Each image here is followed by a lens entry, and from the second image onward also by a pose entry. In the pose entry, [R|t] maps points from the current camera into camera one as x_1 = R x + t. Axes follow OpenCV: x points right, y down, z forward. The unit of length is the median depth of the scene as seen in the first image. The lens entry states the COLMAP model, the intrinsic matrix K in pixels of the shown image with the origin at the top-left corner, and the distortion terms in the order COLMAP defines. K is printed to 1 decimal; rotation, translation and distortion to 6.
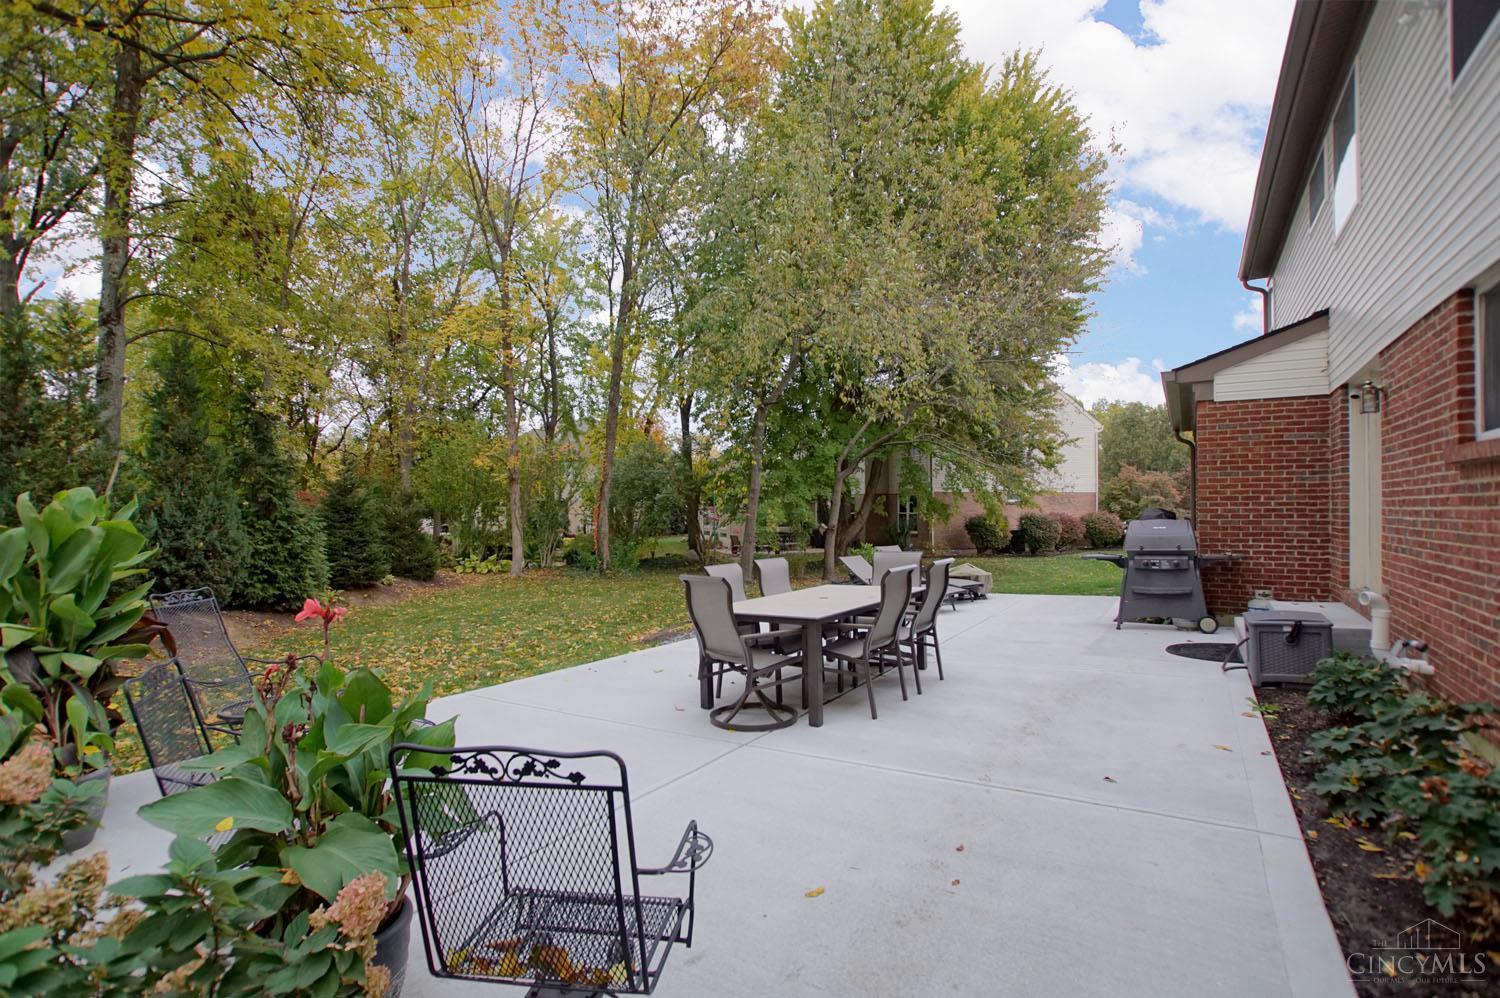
lens RADIAL K [[722.6, 0, 732.5], [0, 722.6, 513.8], [0, 0, 1]] dist [-0.083354, 0.048044]
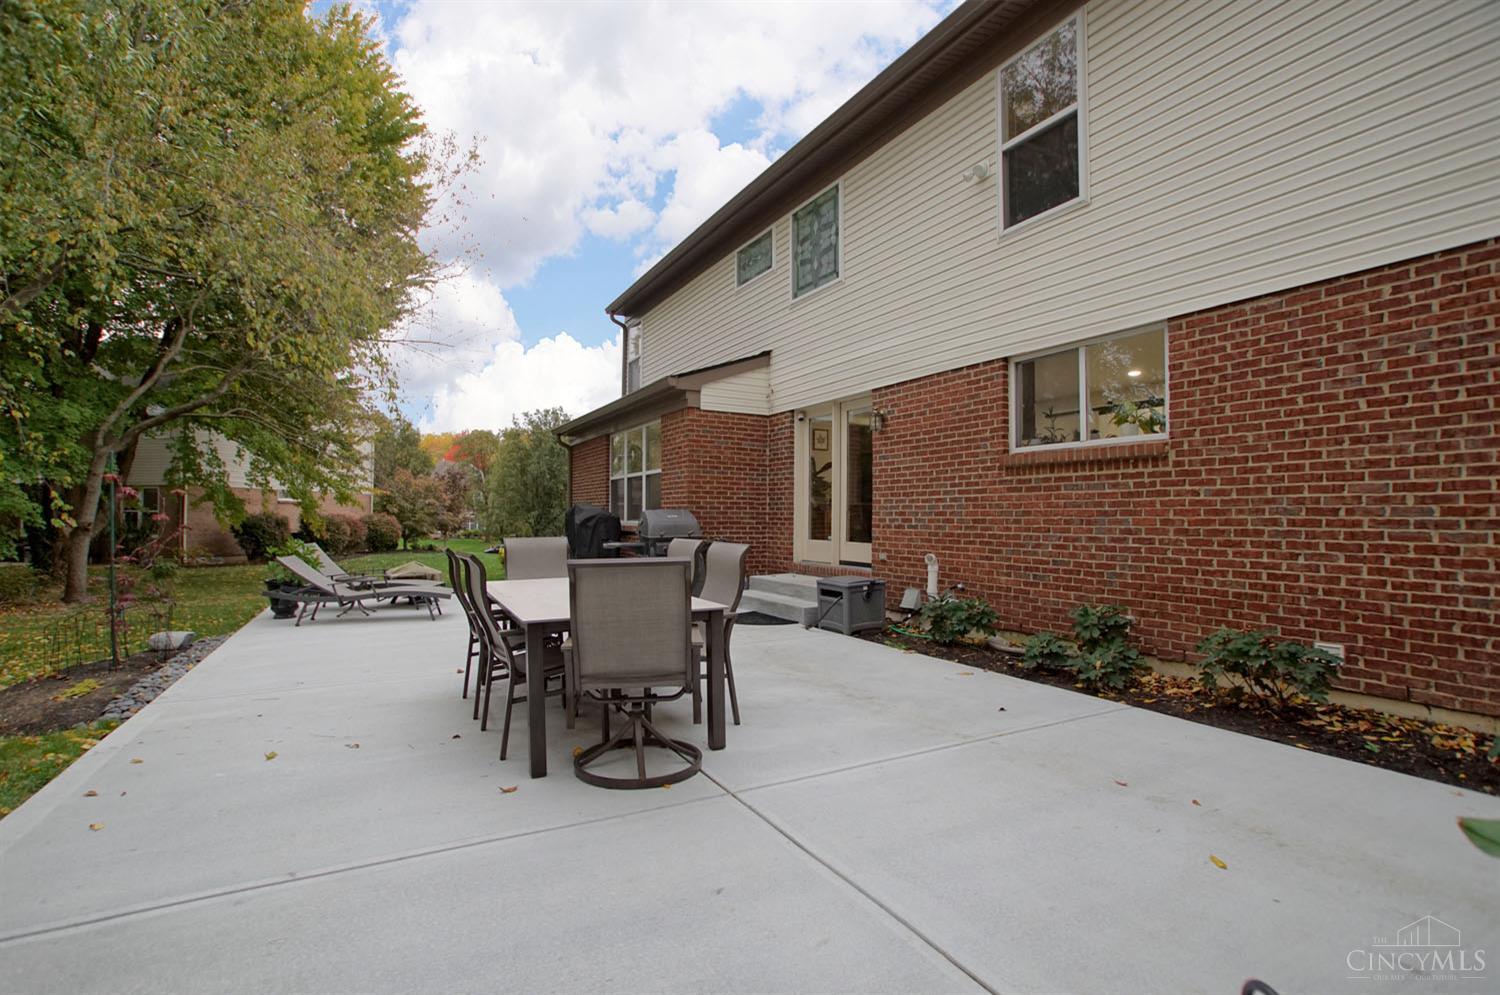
lens RADIAL K [[722.6, 0, 732.5], [0, 722.6, 512.3], [0, 0, 1]] dist [-0.083354, 0.048044]
pose [[0.505455, 0.018633, 0.862651, -0.343362], [-0.008119, 0.999825, -0.016838, 0.033525], [-0.862814, 0.001507, 0.505518, 0.371976]]
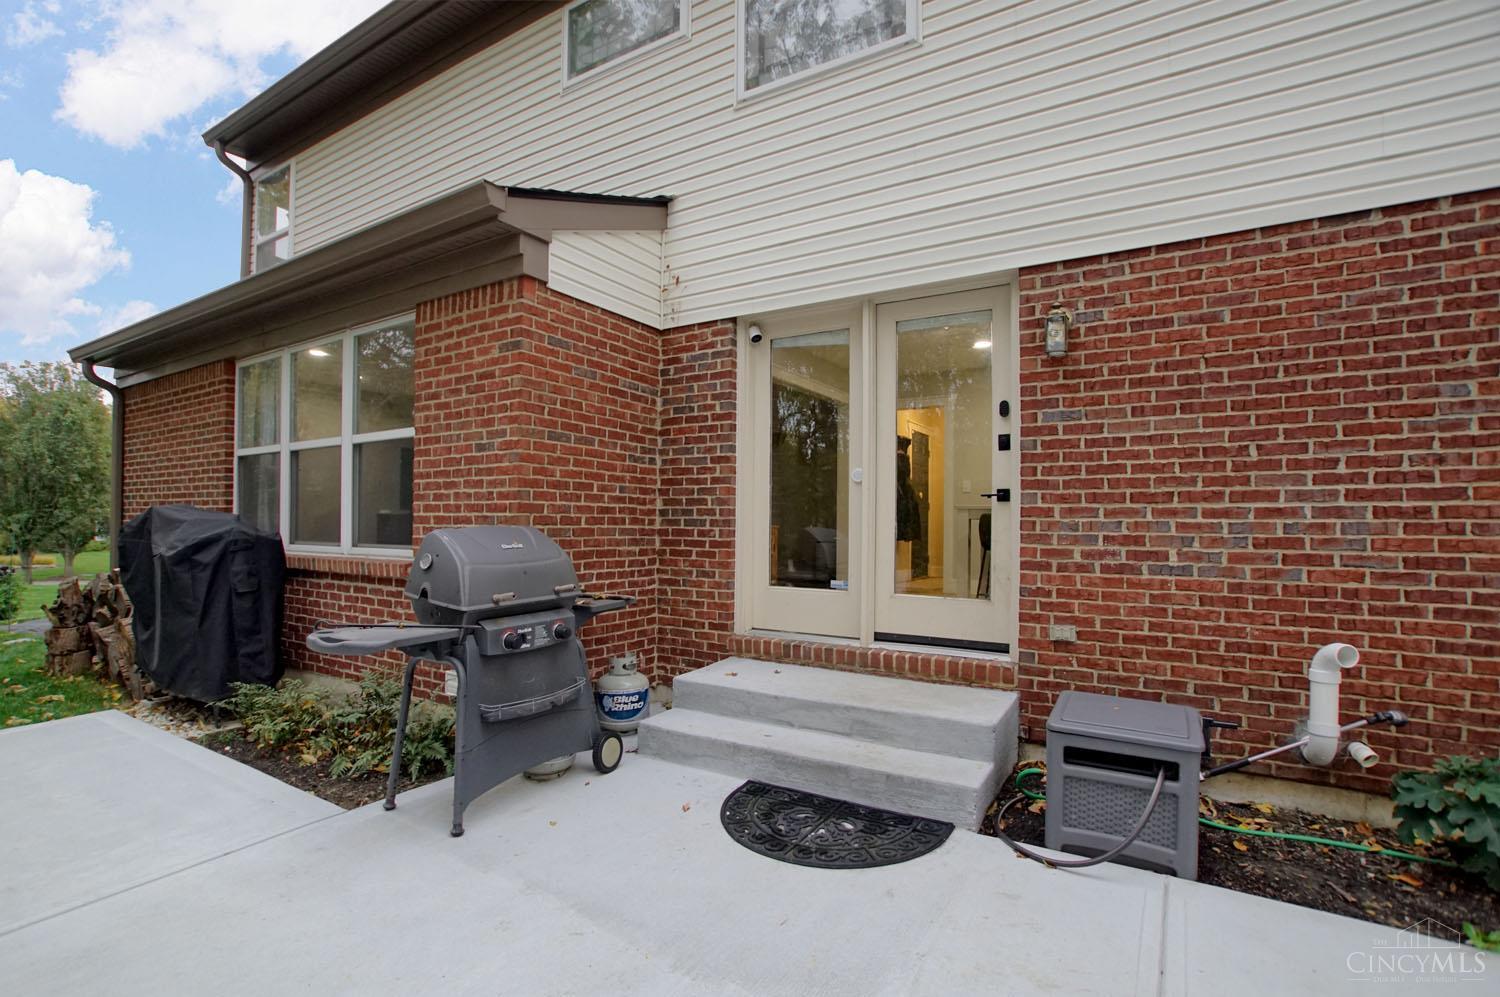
lens RADIAL K [[720.4, 0, 726.8], [0, 720.4, 517.3], [0, 0, 1]] dist [-0.081824, 0.037233]
pose [[0.000556, 0.015729, 0.999876, 0.204694], [-0.002984, 0.999872, -0.015727, 0.009591], [-0.999995, -0.002975, 0.000603, 0.936616]]
